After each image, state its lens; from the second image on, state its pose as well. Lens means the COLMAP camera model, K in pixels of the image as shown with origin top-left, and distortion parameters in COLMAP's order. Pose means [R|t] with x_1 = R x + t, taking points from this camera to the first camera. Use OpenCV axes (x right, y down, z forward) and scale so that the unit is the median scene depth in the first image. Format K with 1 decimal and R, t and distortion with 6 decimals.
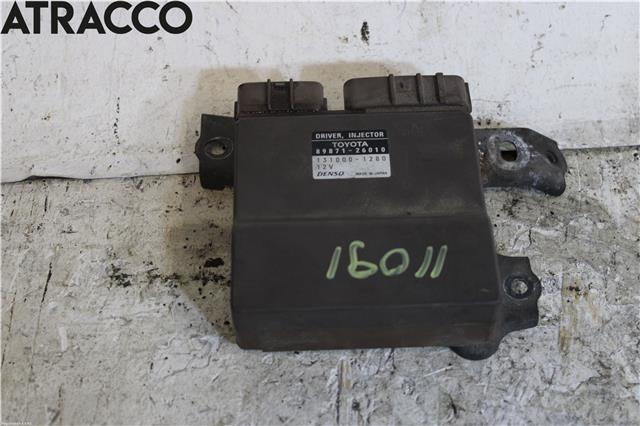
lens RADIAL K [[1082.8, 0, 322.6], [0, 1082.8, 211.2], [0, 0, 1]] dist [-0.024735, 0.000000]
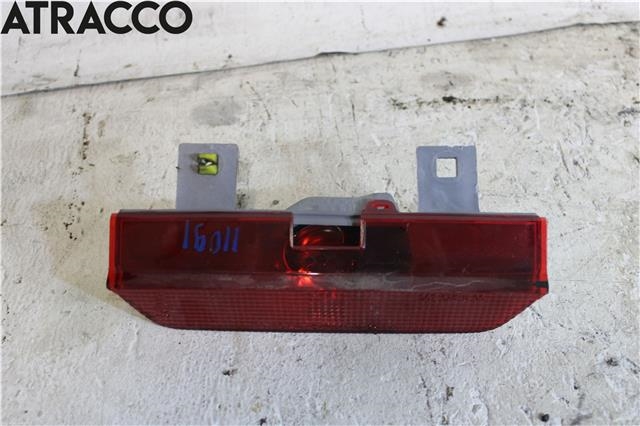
lens RADIAL K [[734.9, 0, 321.6], [0, 734.9, 214.3], [0, 0, 1]] dist [-0.070708, 0.000000]
pose [[0.996355, -0.077461, 0.035735, -0.346495], [0.077184, 0.996975, 0.009086, 0.198485], [-0.036331, -0.006294, 0.999320, -0.031919]]
